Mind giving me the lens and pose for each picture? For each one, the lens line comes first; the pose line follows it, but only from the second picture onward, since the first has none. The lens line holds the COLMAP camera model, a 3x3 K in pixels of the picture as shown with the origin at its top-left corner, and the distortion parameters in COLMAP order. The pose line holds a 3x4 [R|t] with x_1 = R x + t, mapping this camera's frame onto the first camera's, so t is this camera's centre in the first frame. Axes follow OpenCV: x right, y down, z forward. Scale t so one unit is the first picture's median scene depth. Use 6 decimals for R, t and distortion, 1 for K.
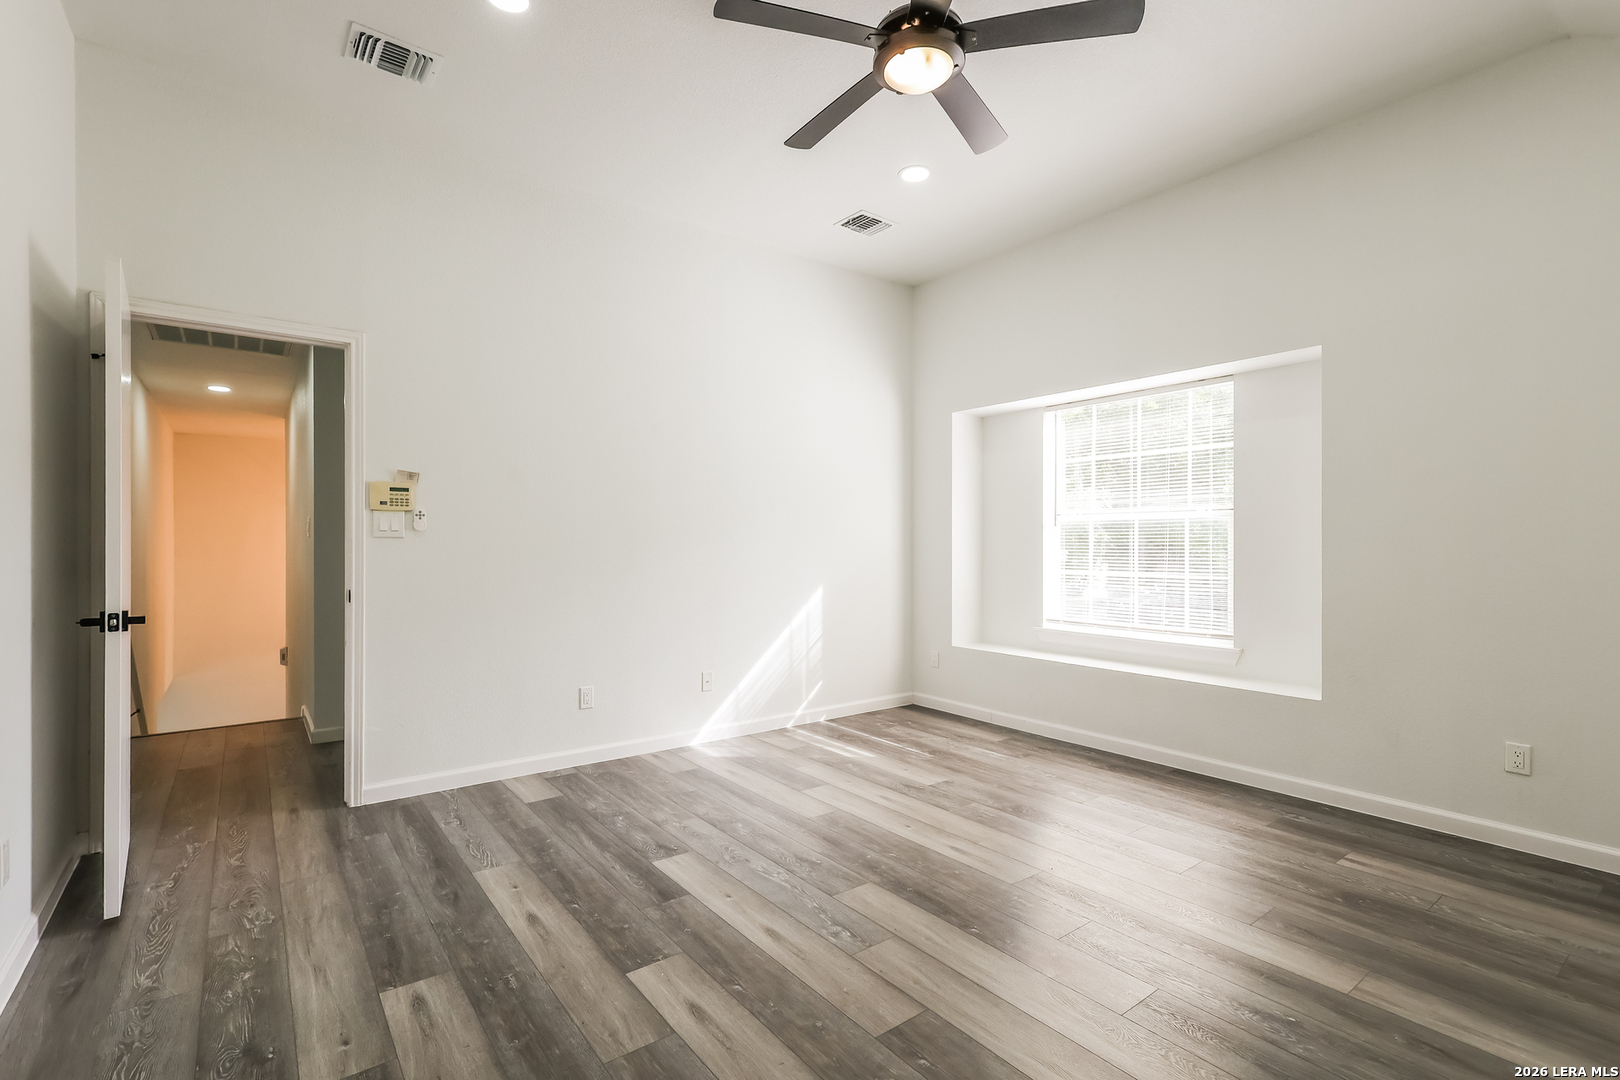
lens RADIAL K [[751.0, 0, 804.7], [0, 751.0, 547.8], [0, 0, 1]] dist [0.001460, 0.001756]
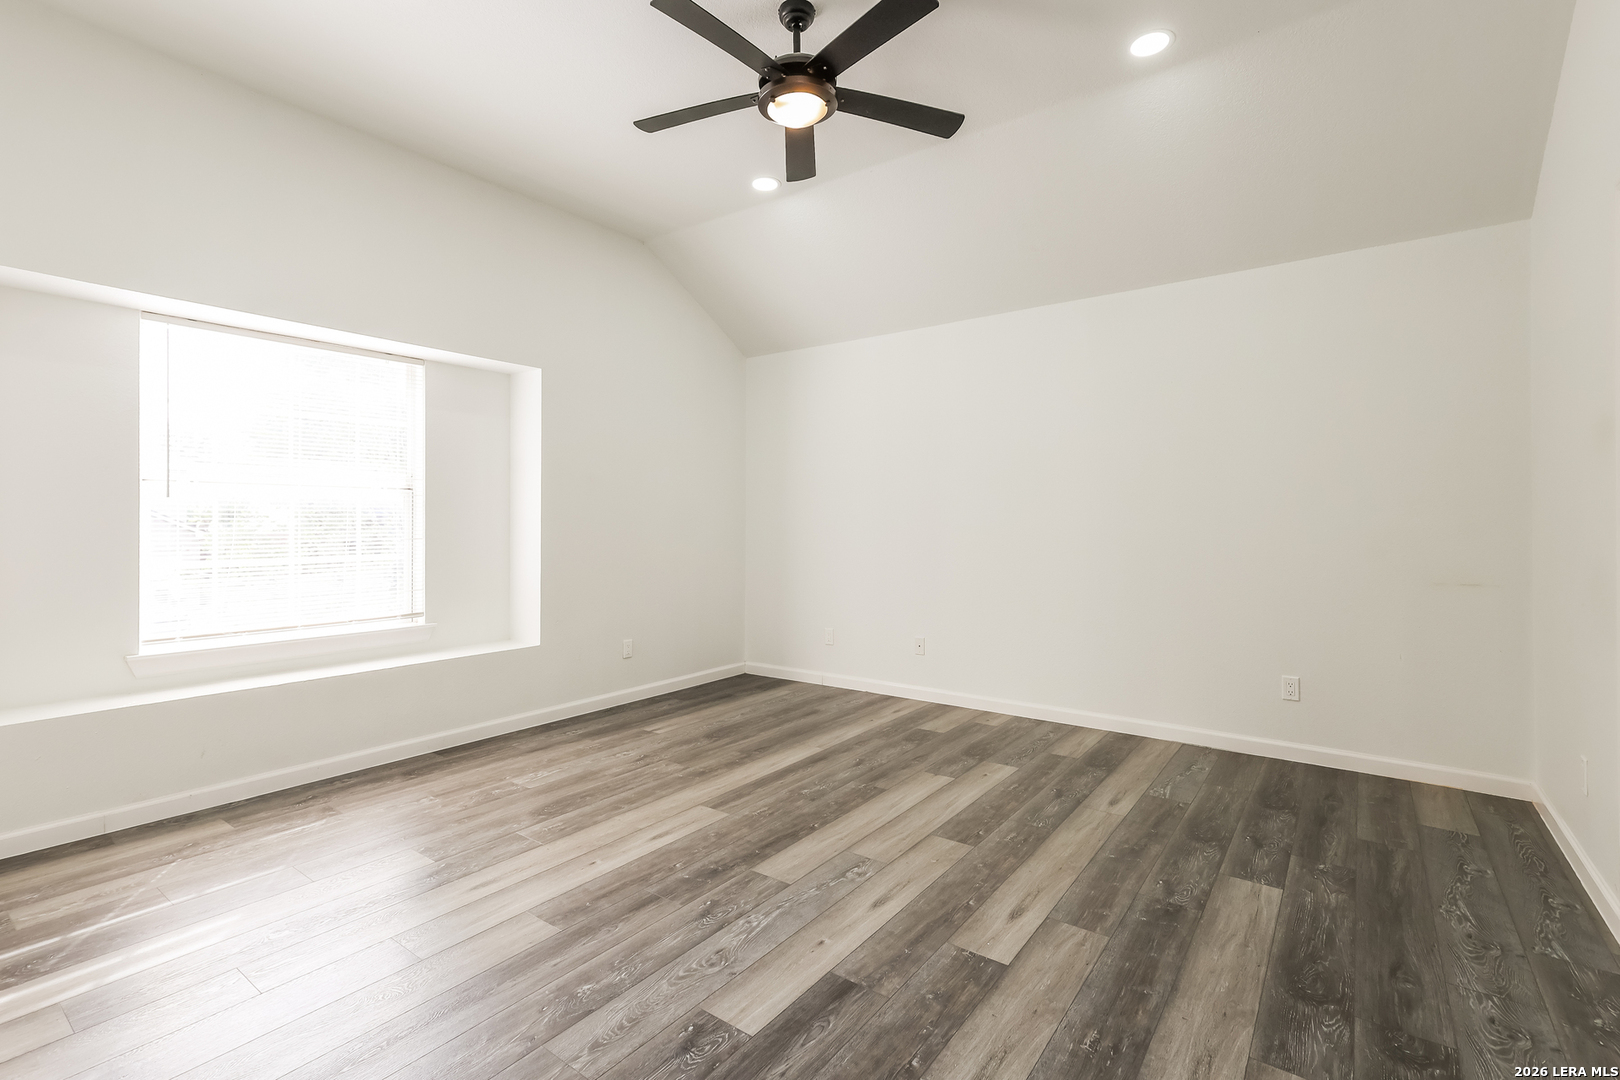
lens RADIAL K [[751.0, 0, 804.3], [0, 751.0, 522.2], [0, 0, 1]] dist [0.001460, 0.001756]
pose [[-0.288978, 0.001176, 0.957335, -0.845573], [0.008194, 0.999966, 0.001245, -0.005656], [-0.957301, 0.008204, -0.288977, 1.183082]]
